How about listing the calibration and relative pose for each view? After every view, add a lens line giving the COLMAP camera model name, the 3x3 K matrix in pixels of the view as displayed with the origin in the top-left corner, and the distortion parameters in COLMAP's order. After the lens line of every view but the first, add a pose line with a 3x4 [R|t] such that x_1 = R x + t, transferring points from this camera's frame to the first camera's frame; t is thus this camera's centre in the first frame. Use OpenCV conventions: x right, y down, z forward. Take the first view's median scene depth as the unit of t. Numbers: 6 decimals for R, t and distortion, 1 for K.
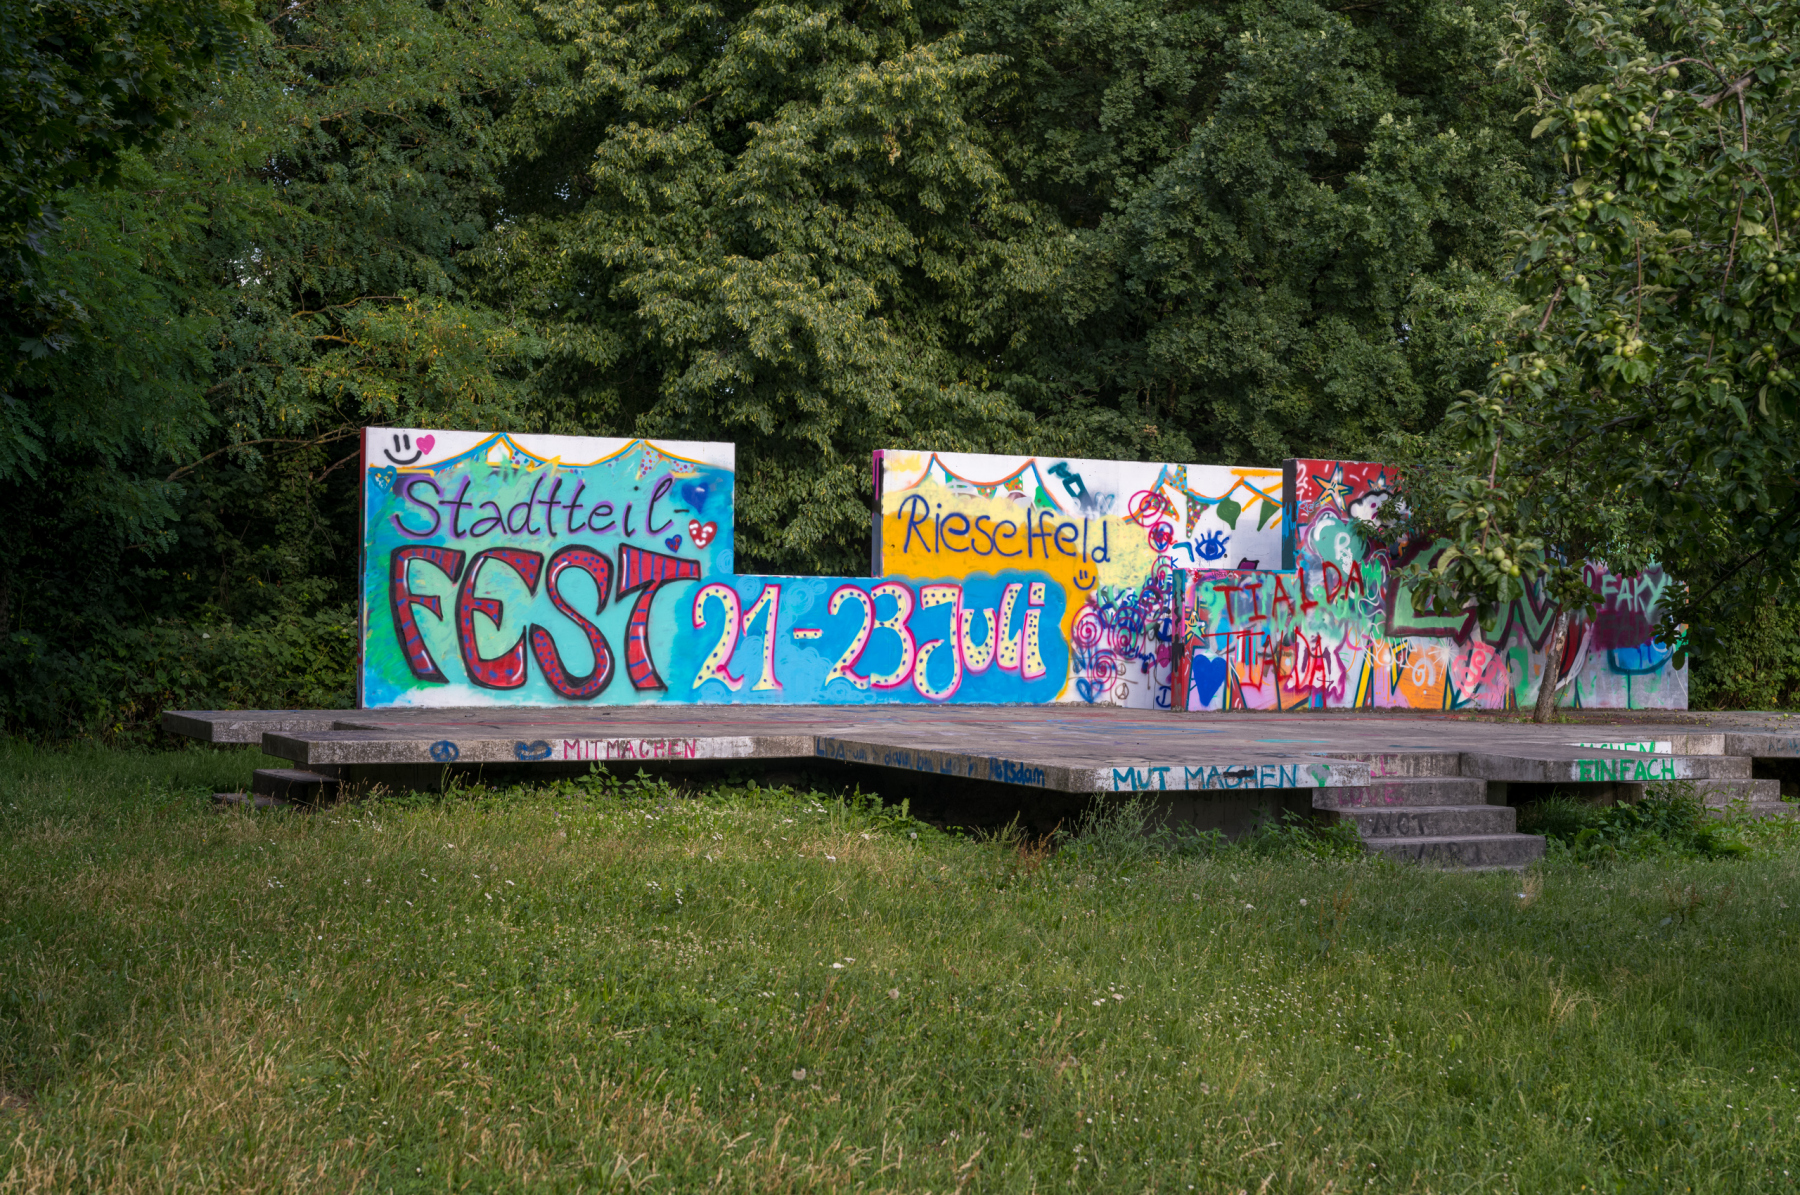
lens RADIAL K [[2673.9, 0, 900.0], [0, 2673.9, 597.5], [0, 0, 1]] dist [0.009124, 0.000413]
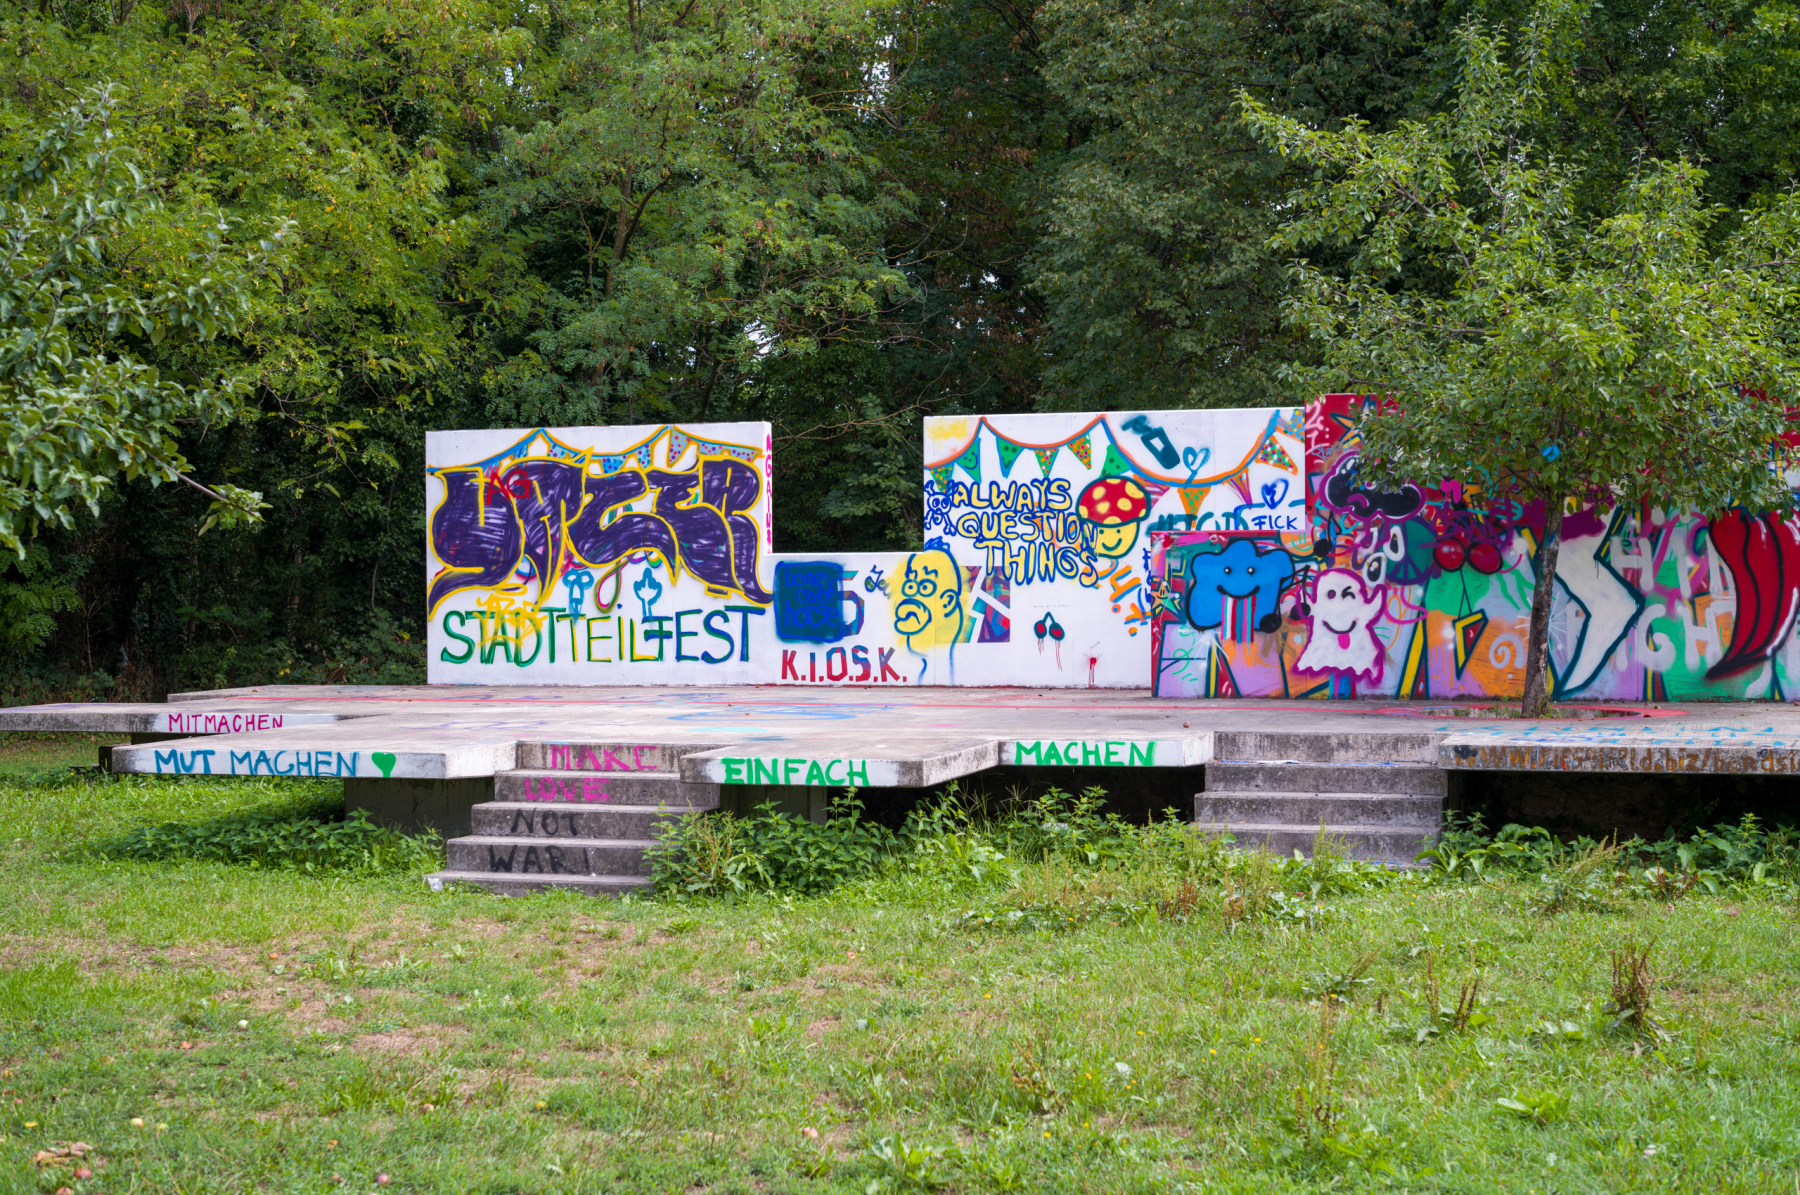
lens RADIAL K [[2612.3, 0, 900.0], [0, 2612.3, 597.5], [0, 0, 1]] dist [0.016140, 0.028013]
pose [[0.701914, -0.014990, -0.712104, 0.644681], [0.021559, 0.999768, 0.000205, 0.008363], [0.711936, -0.015496, 0.702074, 0.339652]]
